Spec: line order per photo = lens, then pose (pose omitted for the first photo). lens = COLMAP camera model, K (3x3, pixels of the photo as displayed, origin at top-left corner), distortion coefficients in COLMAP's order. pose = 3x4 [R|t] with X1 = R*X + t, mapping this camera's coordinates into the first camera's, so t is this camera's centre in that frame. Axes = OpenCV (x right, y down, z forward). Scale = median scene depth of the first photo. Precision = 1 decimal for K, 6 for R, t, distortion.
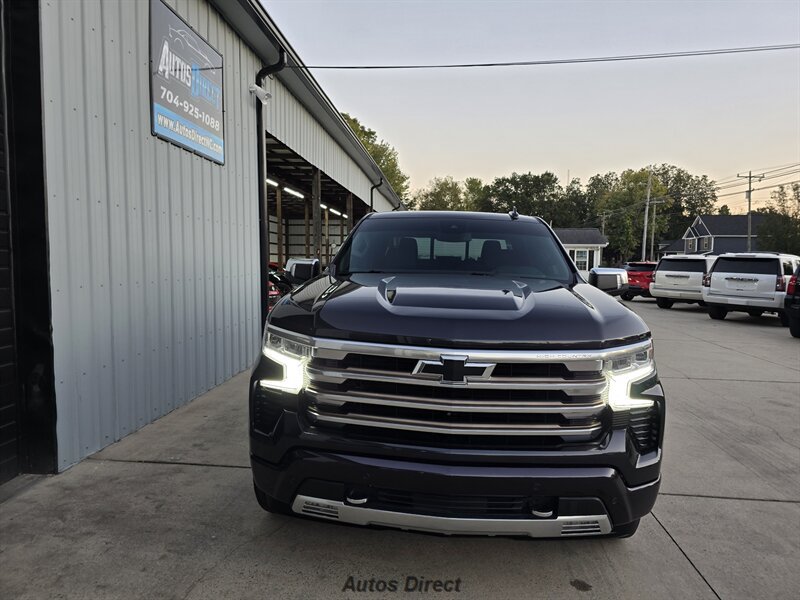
lens RADIAL K [[534.8, 0, 408.5], [0, 534.8, 294.9], [0, 0, 1]] dist [0.072371, -0.068528]
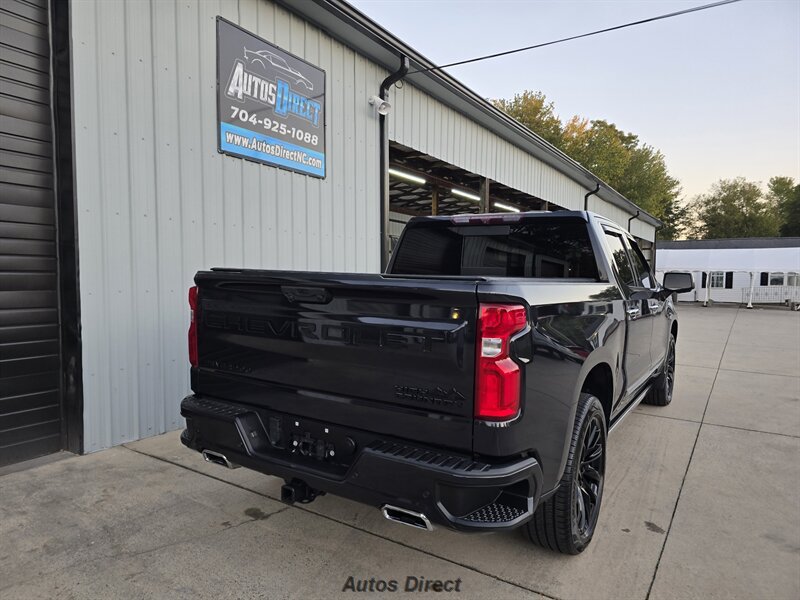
lens RADIAL K [[534.8, 0, 395.7], [0, 534.8, 307.4], [0, 0, 1]] dist [0.072371, -0.068528]
pose [[0.876852, 0.023853, -0.480169, 0.348621], [-0.029962, 0.999538, -0.005061, 0.005395], [0.479826, 0.018824, 0.877162, 0.234134]]
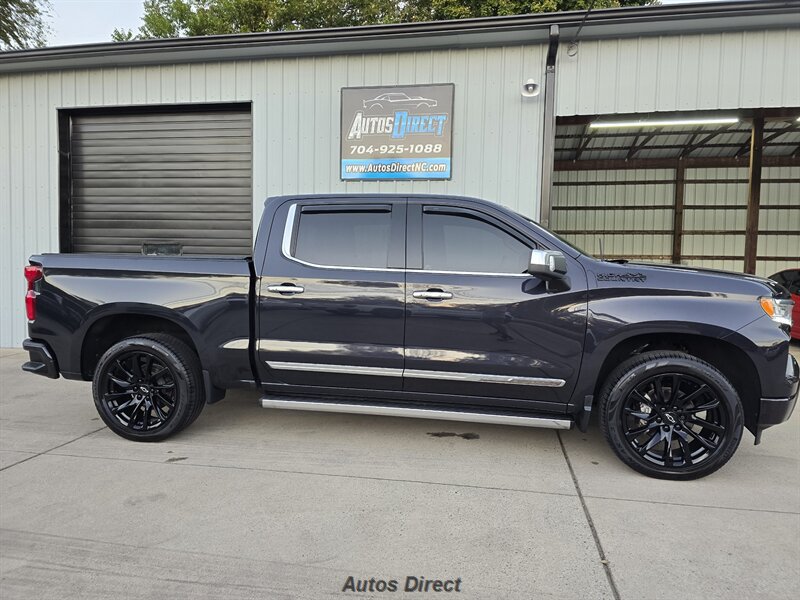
lens RADIAL K [[534.8, 0, 401.1], [0, 534.8, 304.3], [0, 0, 1]] dist [0.072371, -0.068528]
pose [[-0.108021, 0.044696, -0.993143, 1.051789], [-0.082492, 0.995141, 0.053758, -0.037385], [0.990720, 0.087733, -0.103809, 1.346744]]
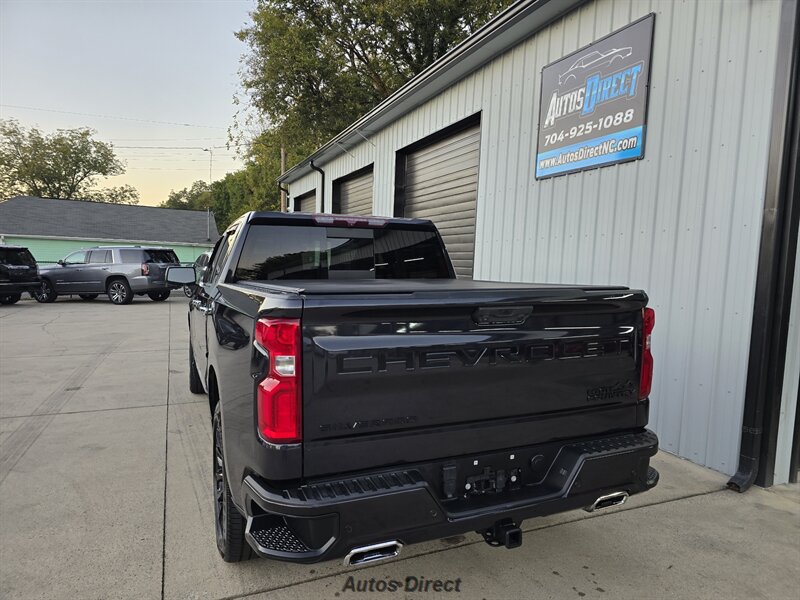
lens RADIAL K [[534.8, 0, 408.4], [0, 534.8, 307.5], [0, 0, 1]] dist [0.072371, -0.068528]
pose [[-0.883910, -0.002433, -0.467650, 0.403298], [-0.073033, 0.988435, 0.132897, -0.139939], [0.461919, 0.151622, -0.873866, 2.014211]]
